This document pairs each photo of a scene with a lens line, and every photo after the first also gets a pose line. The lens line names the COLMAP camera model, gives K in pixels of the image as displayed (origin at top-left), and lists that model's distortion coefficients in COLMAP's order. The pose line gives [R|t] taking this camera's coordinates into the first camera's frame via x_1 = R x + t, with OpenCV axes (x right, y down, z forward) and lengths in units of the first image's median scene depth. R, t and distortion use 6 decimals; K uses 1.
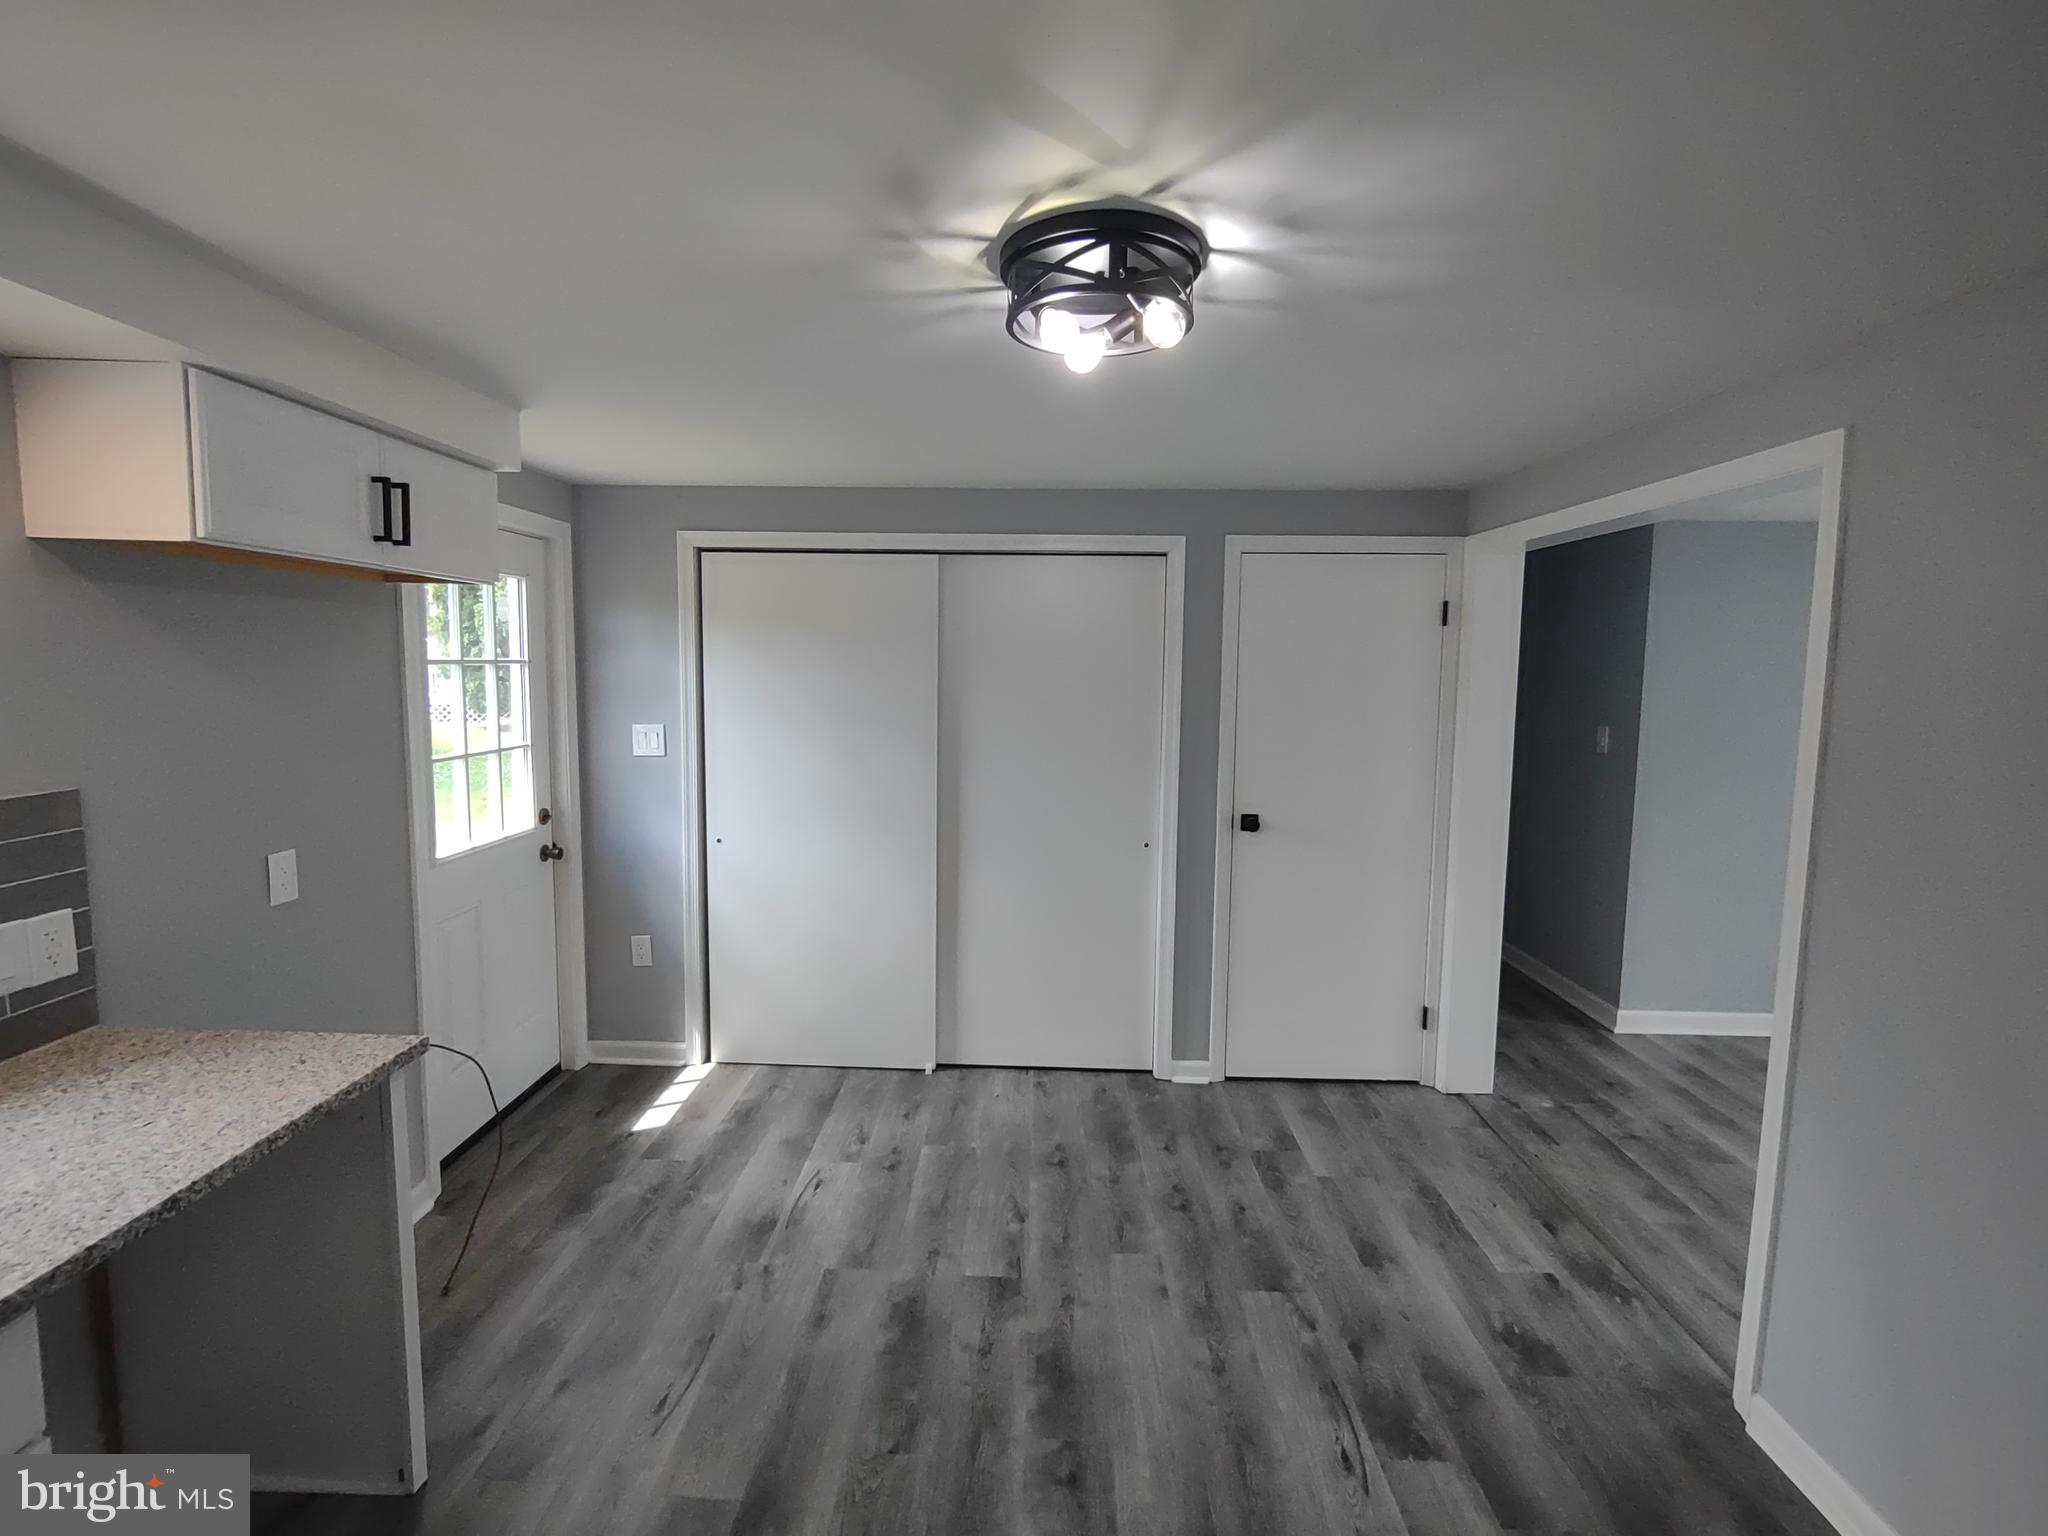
lens RADIAL K [[915.9, 0, 1005.9], [0, 915.9, 751.9], [0, 0, 1]] dist [-0.007997, -0.001024]
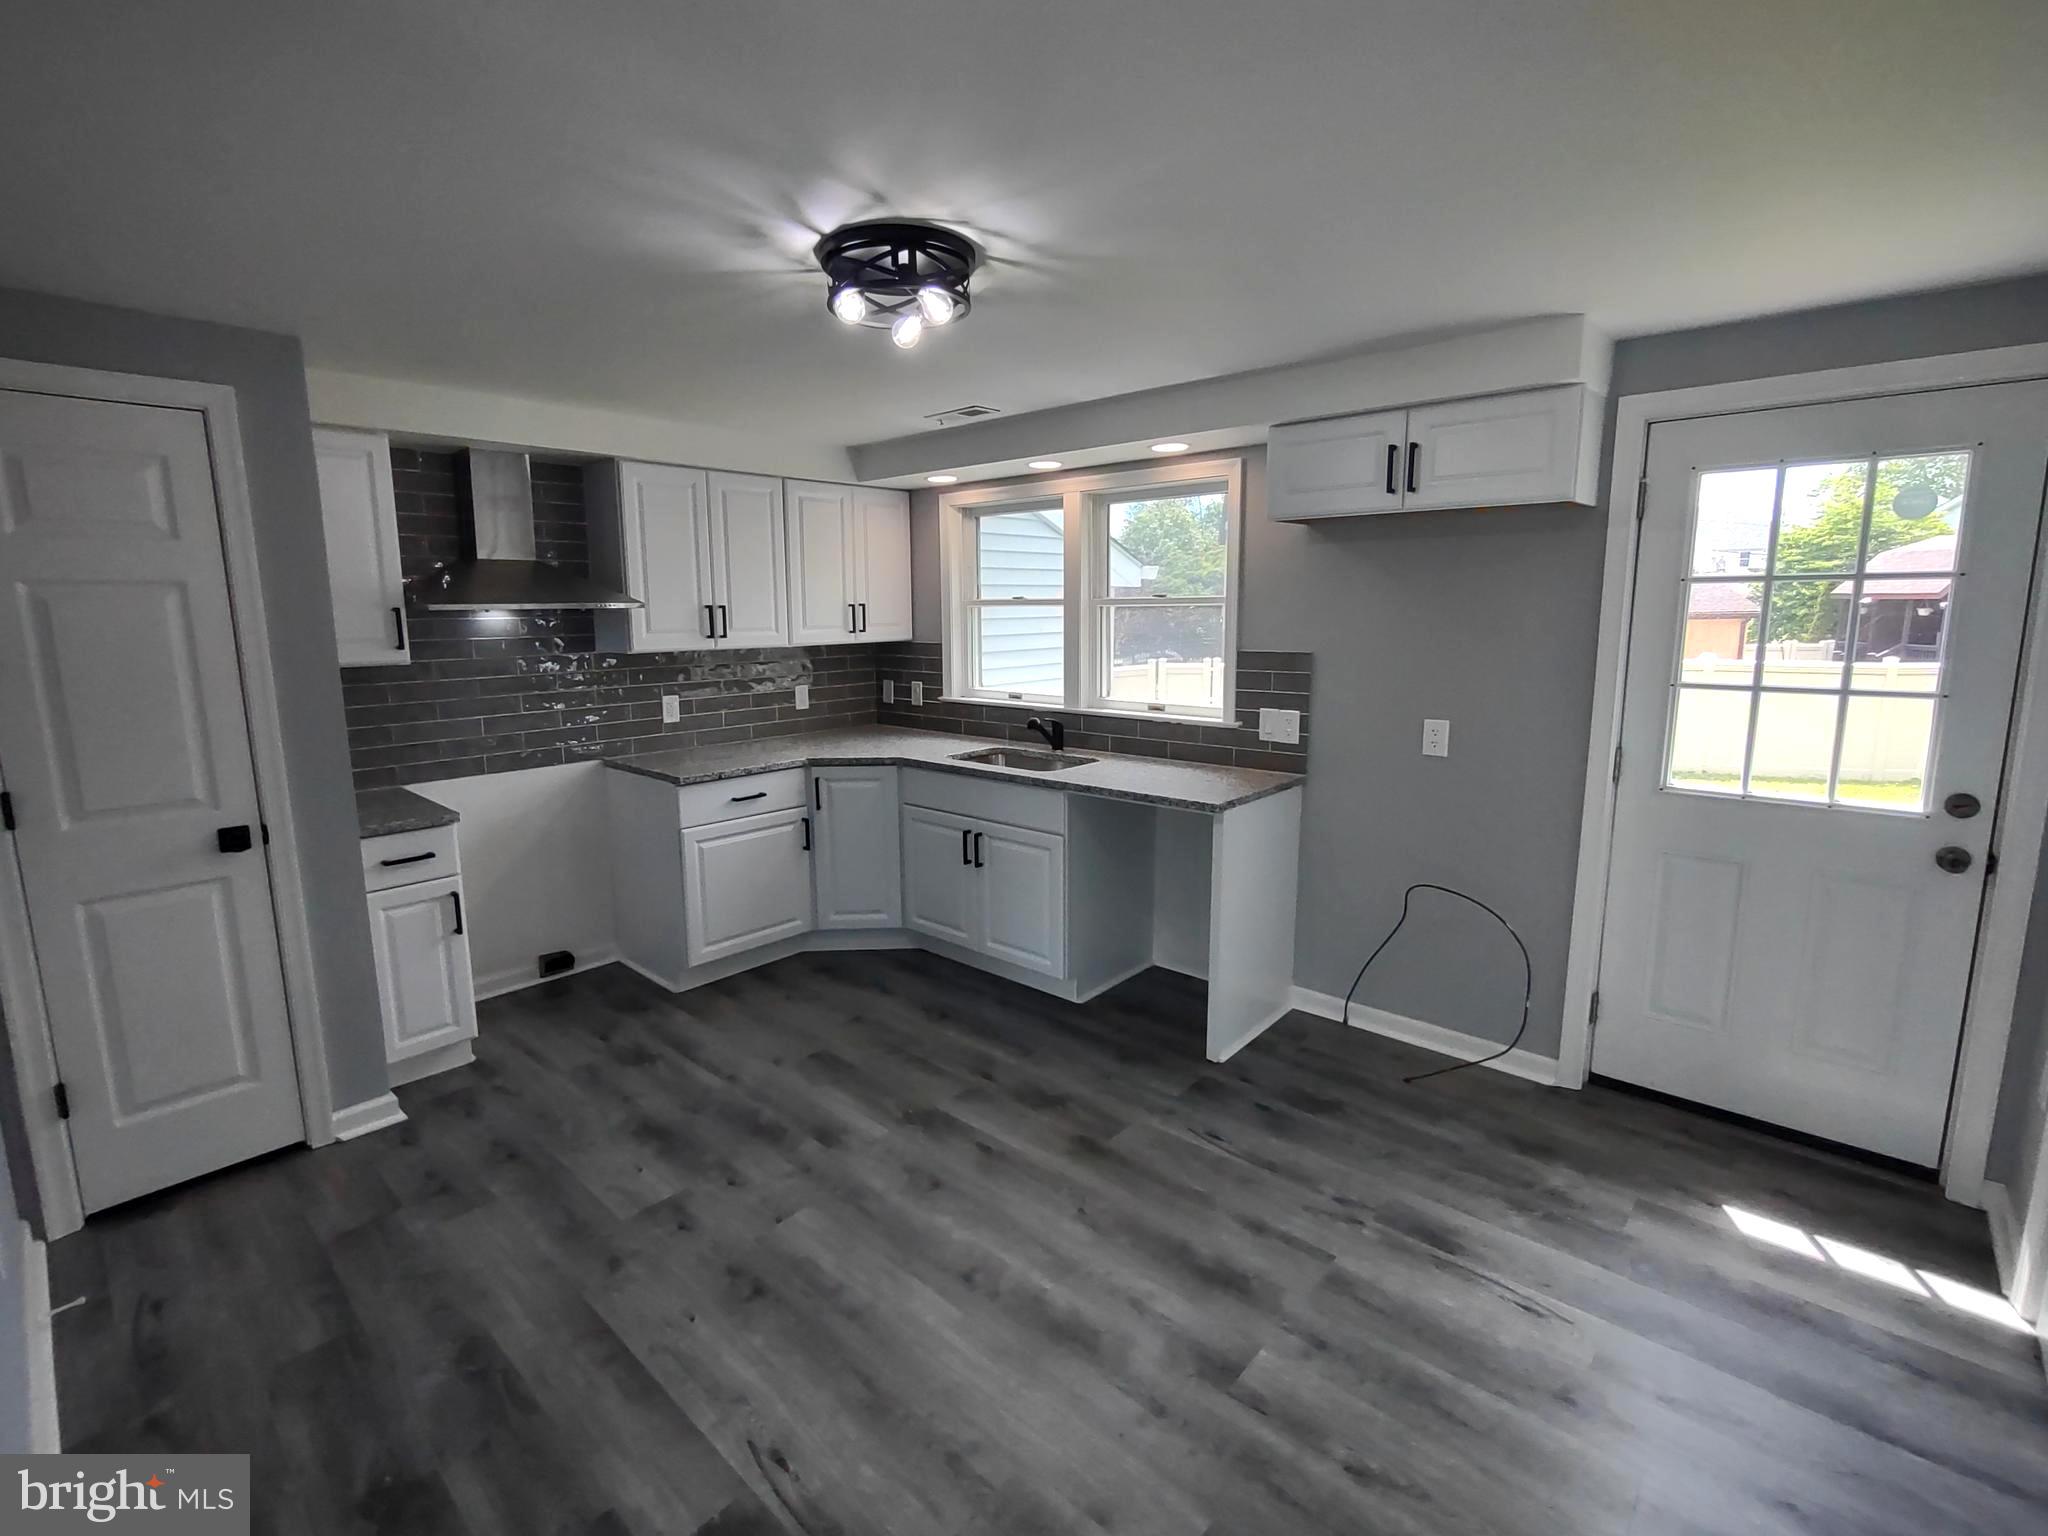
lens RADIAL K [[915.9, 0, 1003.3], [0, 915.9, 754.8], [0, 0, 1]] dist [-0.007997, -0.001024]
pose [[-0.646579, 0.116230, -0.753941, 0.724849], [-0.072297, 0.974539, 0.212240, -0.090729], [0.759414, 0.191738, -0.621713, 1.394778]]
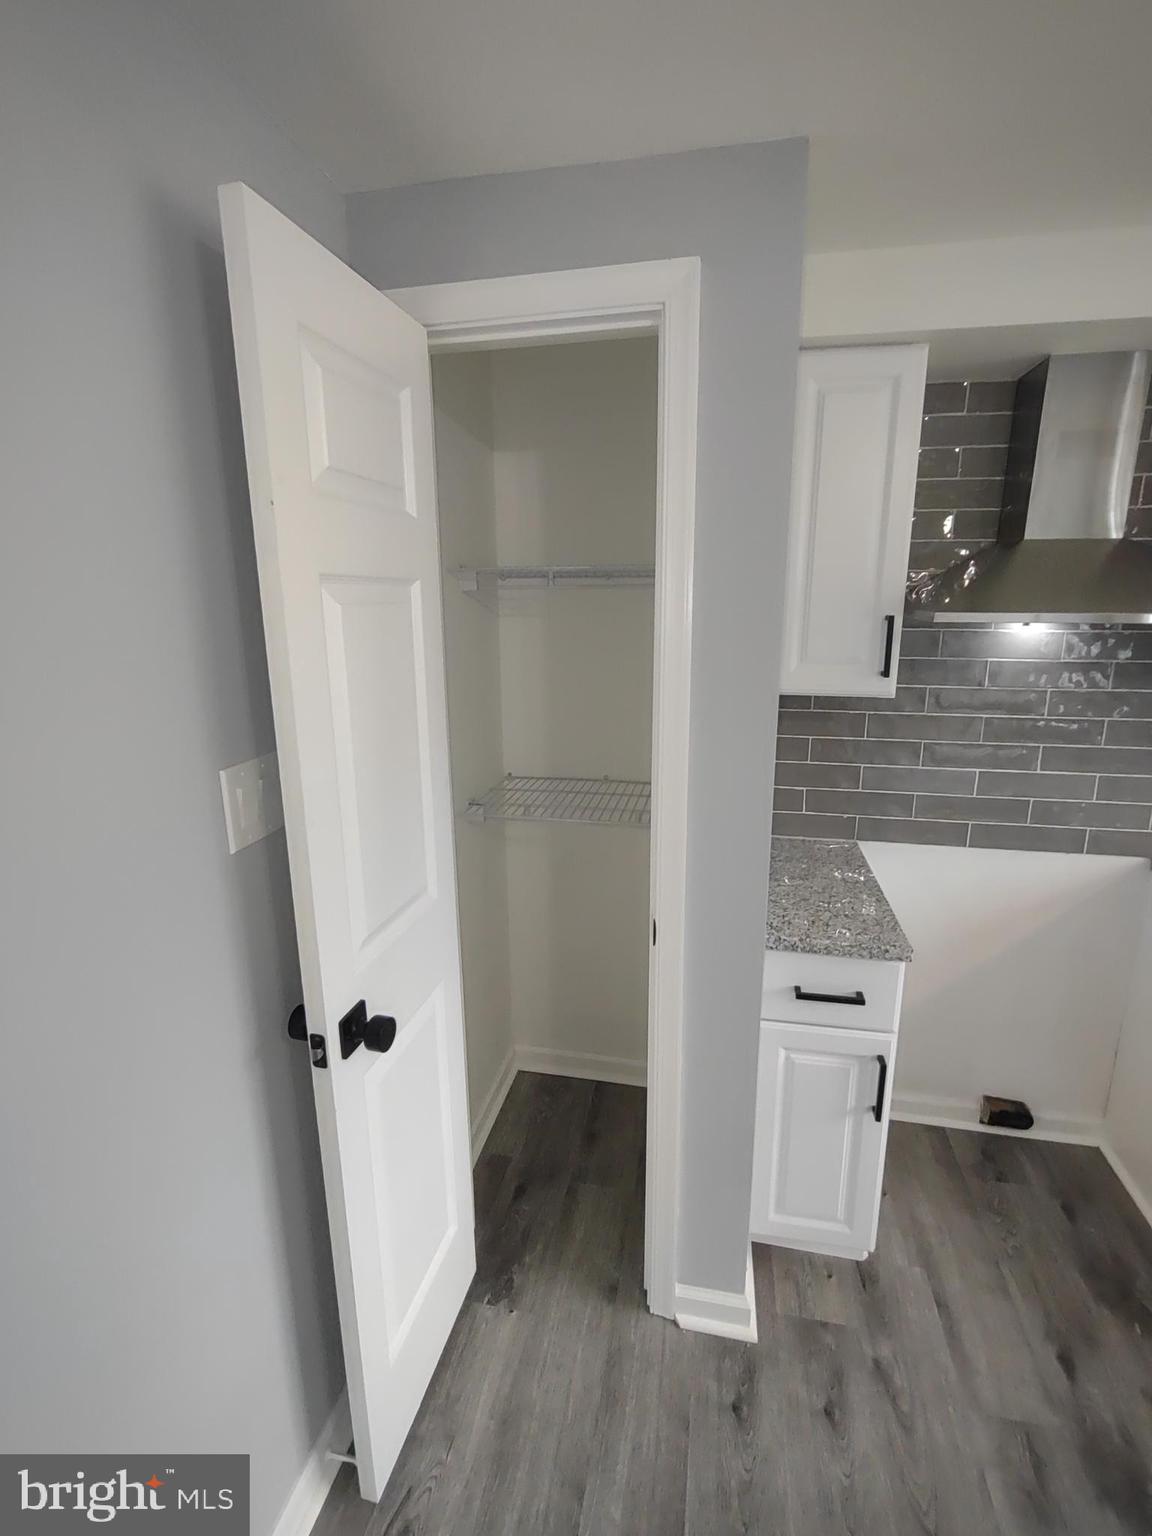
lens RADIAL K [[686.9, 0, 601.5], [0, 686.9, 744.0], [0, 0, 1]] dist [-0.007997, -0.001024]
pose [[-0.988422, -0.042627, 0.145618, 0.586150], [0.002233, 0.955535, 0.294868, -0.062308], [-0.151713, 0.291779, -0.944377, 0.986288]]
